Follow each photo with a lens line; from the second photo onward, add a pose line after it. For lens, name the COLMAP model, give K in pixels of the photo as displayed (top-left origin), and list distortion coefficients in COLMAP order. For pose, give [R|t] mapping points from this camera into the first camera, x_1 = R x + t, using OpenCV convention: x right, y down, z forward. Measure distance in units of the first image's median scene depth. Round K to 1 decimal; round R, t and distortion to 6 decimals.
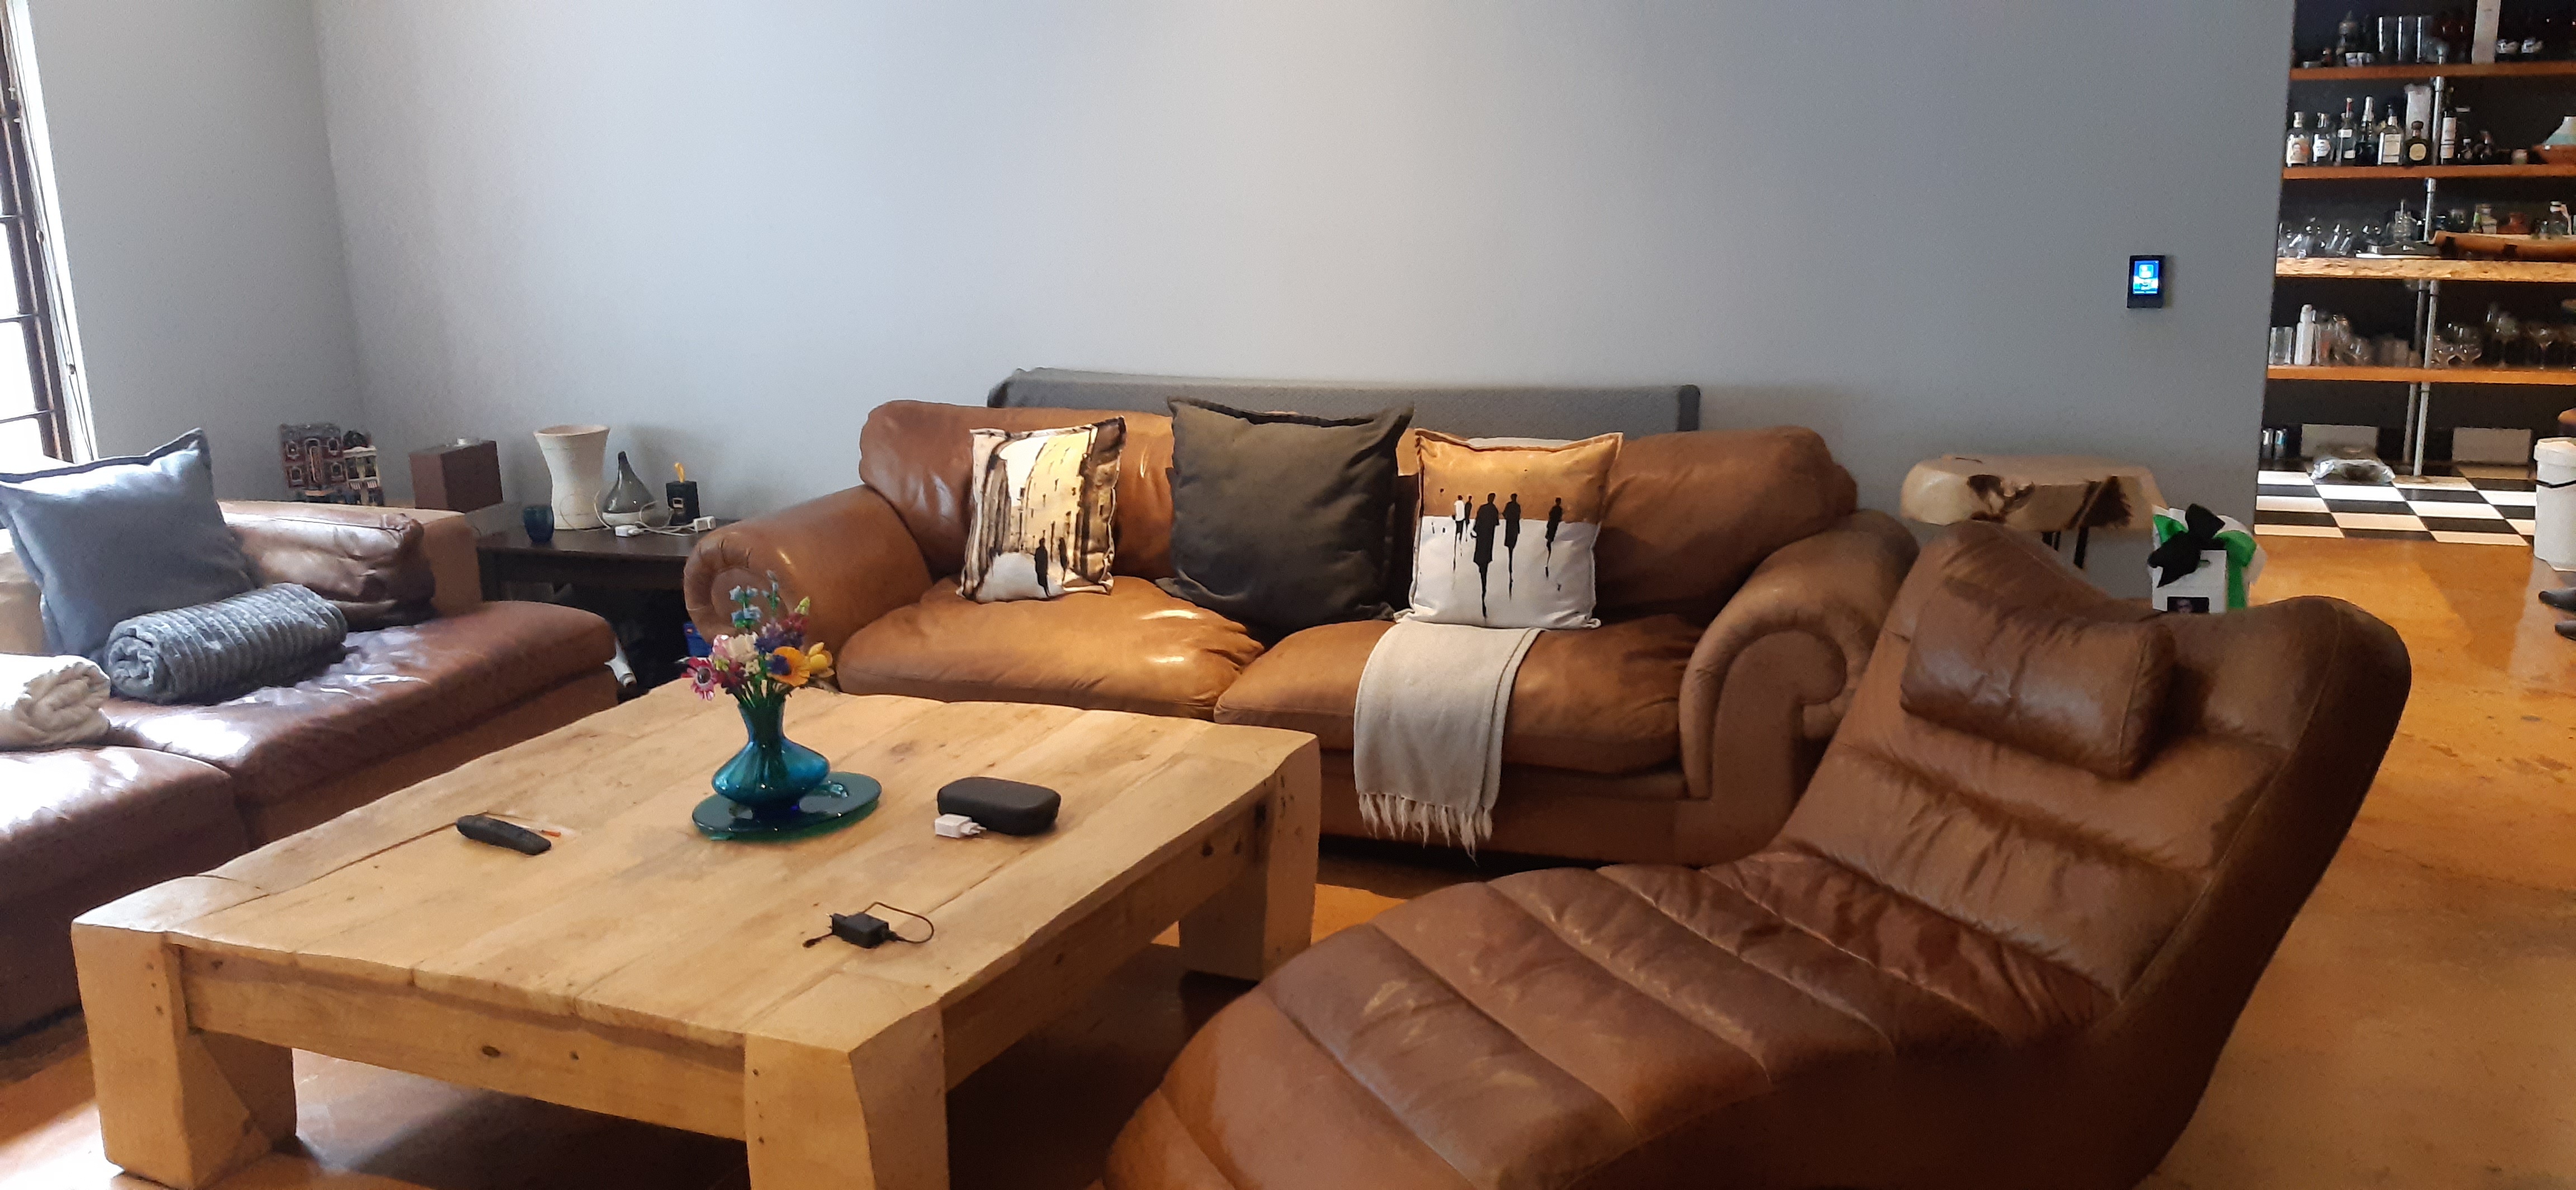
lens RADIAL K [[1942.1, 0, 1298.8], [0, 1942.1, 605.6], [0, 0, 1]] dist [0.029181, -0.089703]
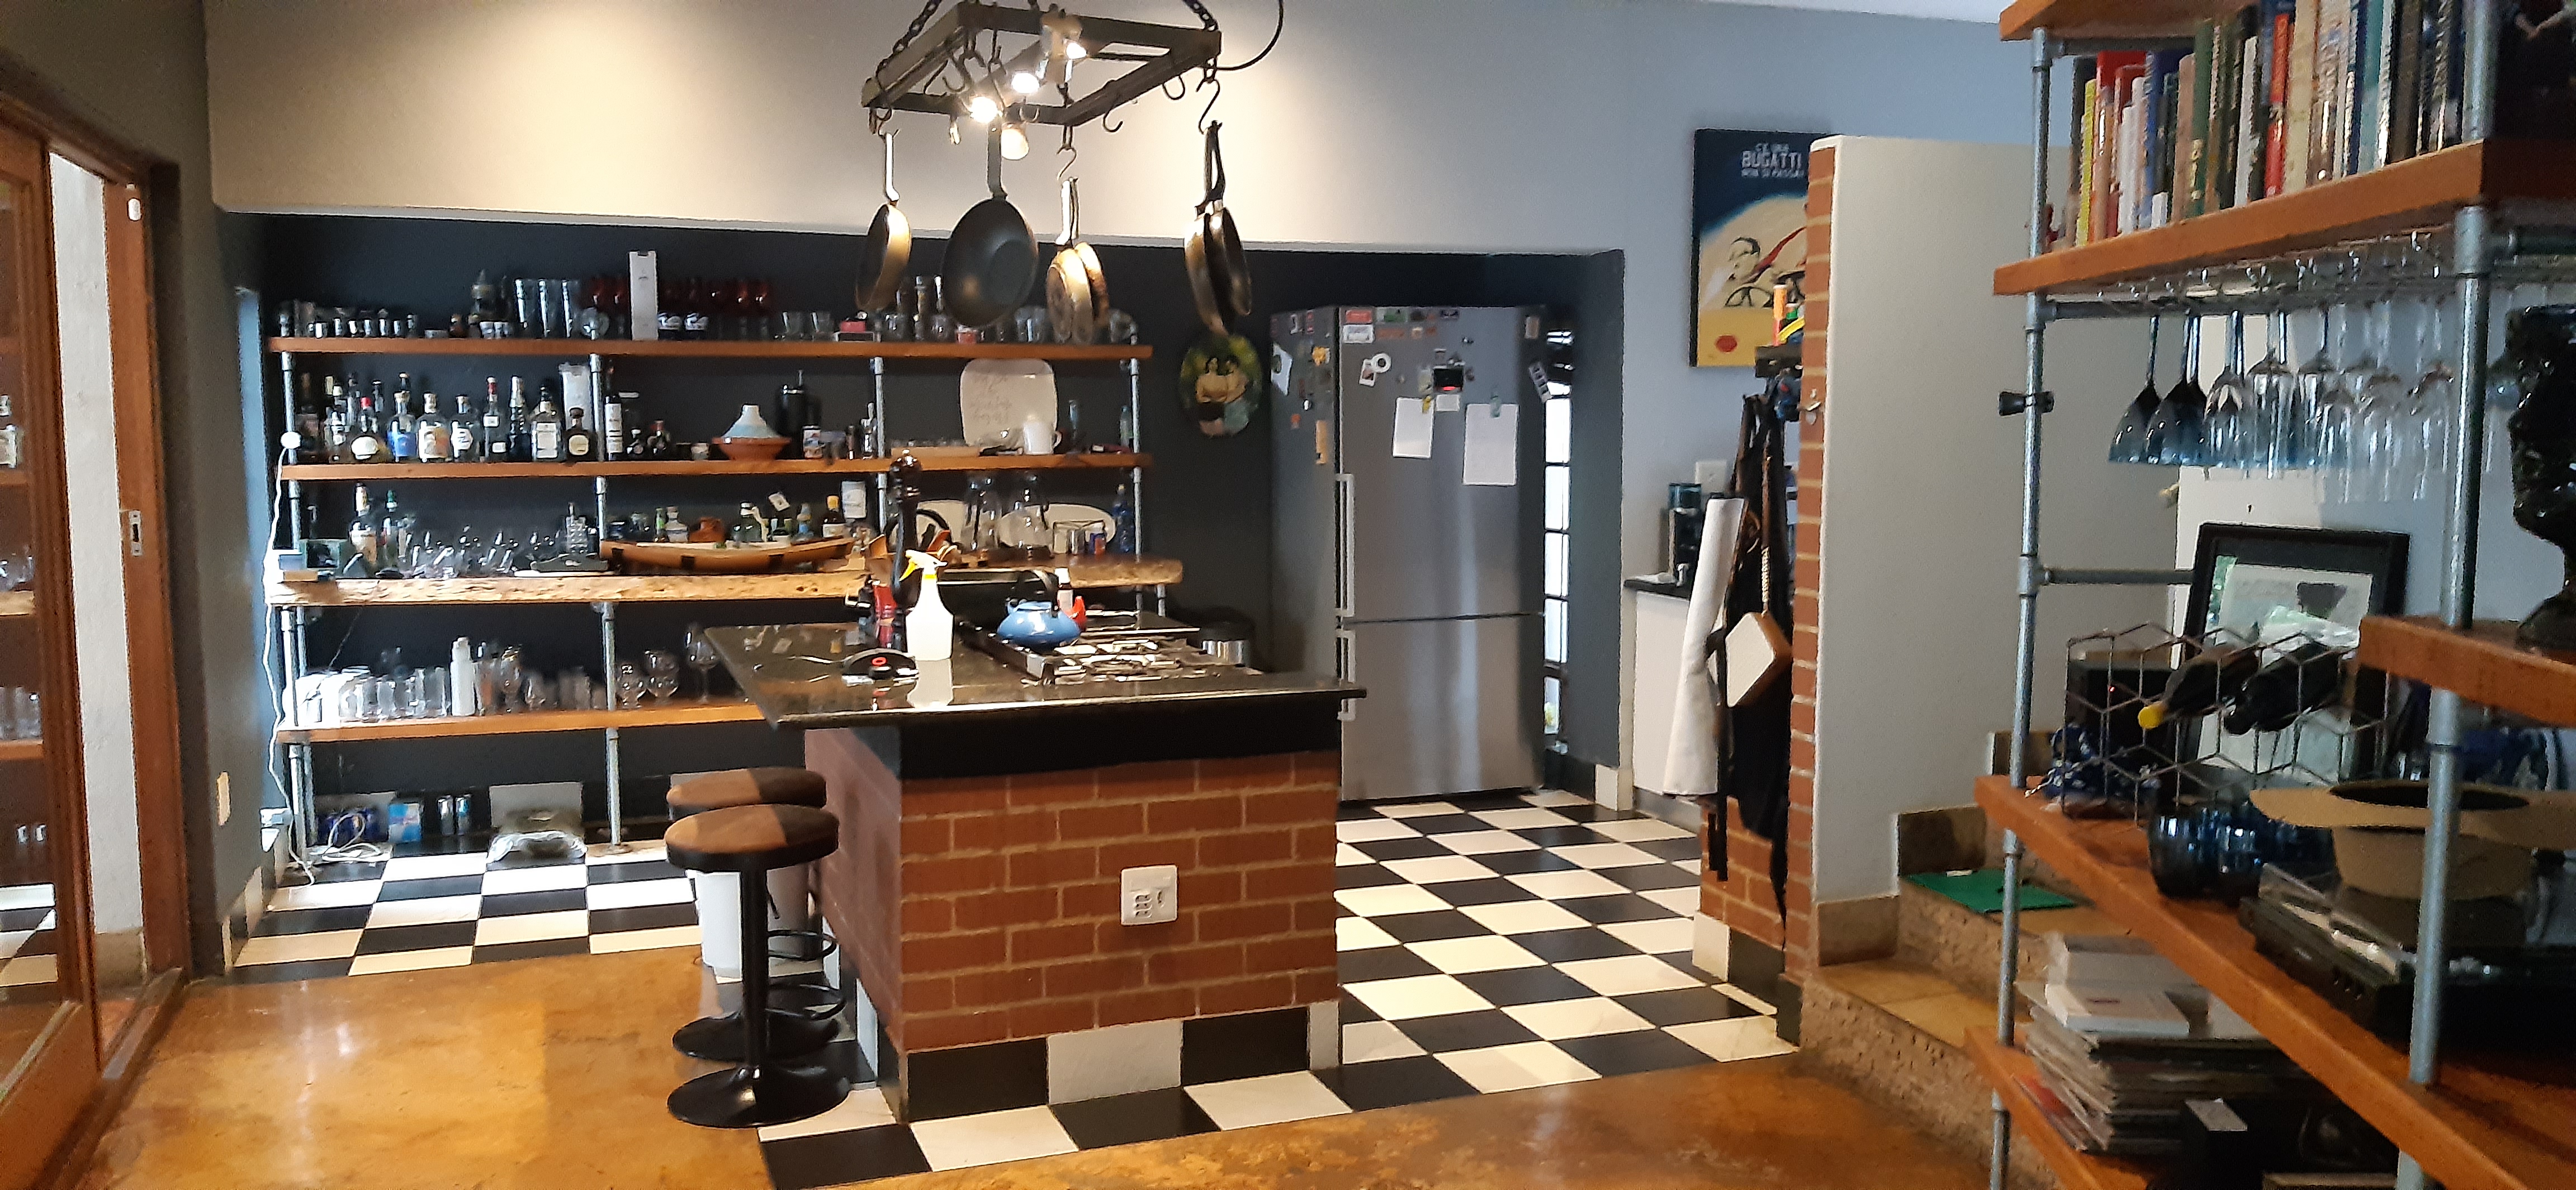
lens RADIAL K [[1942.1, 0, 1316.2], [0, 1942.1, 599.3], [0, 0, 1]] dist [0.029181, -0.089703]
pose [[0.733053, -0.033525, 0.679345, 0.474294], [0.136635, 0.985683, -0.098794, -0.091346], [-0.666306, 0.165243, 0.727139, 0.406735]]
